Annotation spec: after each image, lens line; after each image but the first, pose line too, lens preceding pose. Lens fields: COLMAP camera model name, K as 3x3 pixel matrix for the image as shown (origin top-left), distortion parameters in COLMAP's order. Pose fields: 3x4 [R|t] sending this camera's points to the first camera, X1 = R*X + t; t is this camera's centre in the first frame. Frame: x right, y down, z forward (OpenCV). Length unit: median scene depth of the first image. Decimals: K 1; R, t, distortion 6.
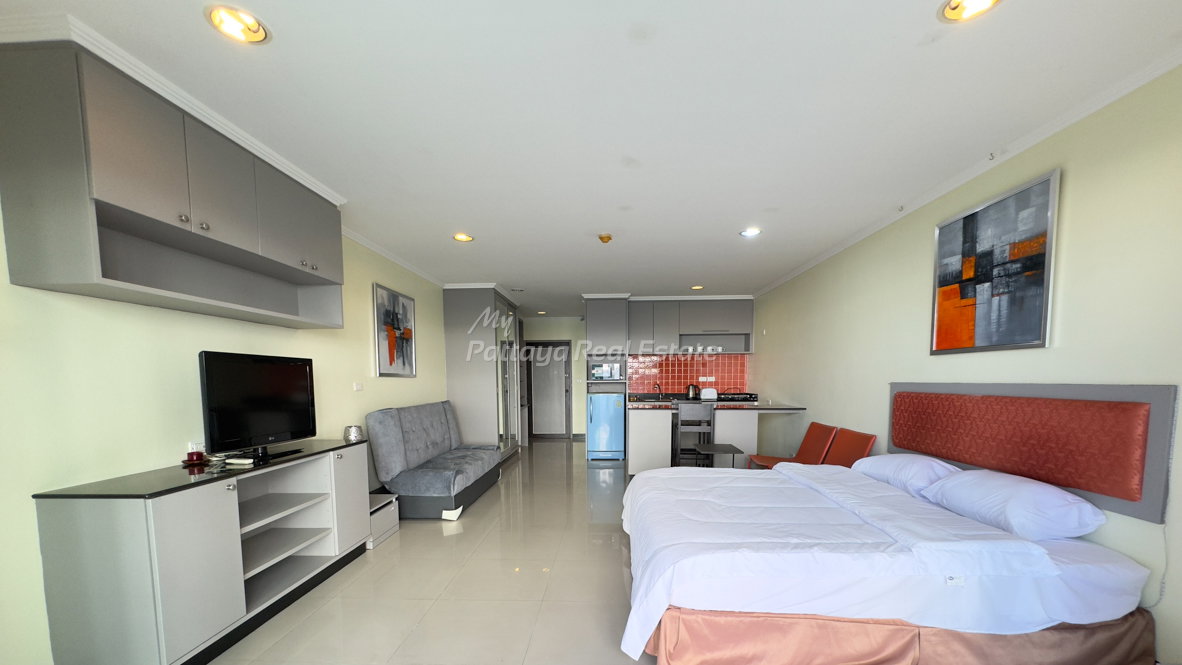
lens RADIAL K [[473.7, 0, 591.4], [0, 473.7, 418.9], [0, 0, 1]] dist [-0.000050, 0.000298]
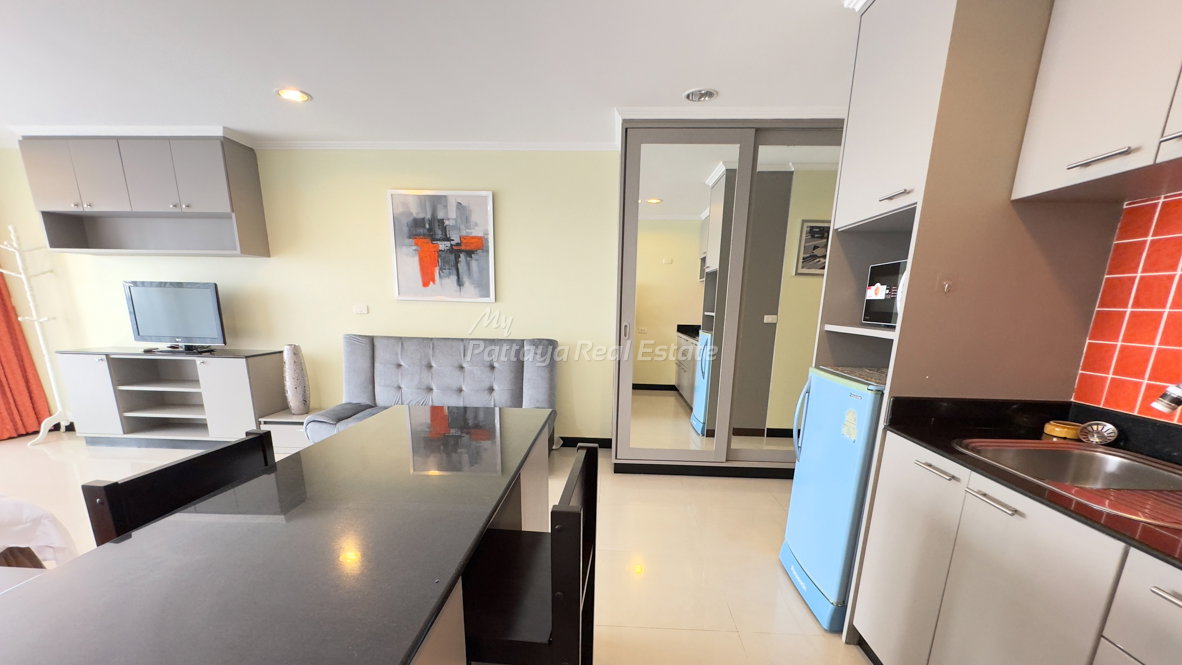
lens RADIAL K [[473.7, 0, 591.4], [0, 473.7, 418.9], [0, 0, 1]] dist [-0.000050, 0.000298]
pose [[-0.012665, 0.249050, -0.968408, 0.462200], [-0.103268, 0.962981, 0.249005, -0.127972], [0.994573, 0.103159, 0.013523, 1.322365]]
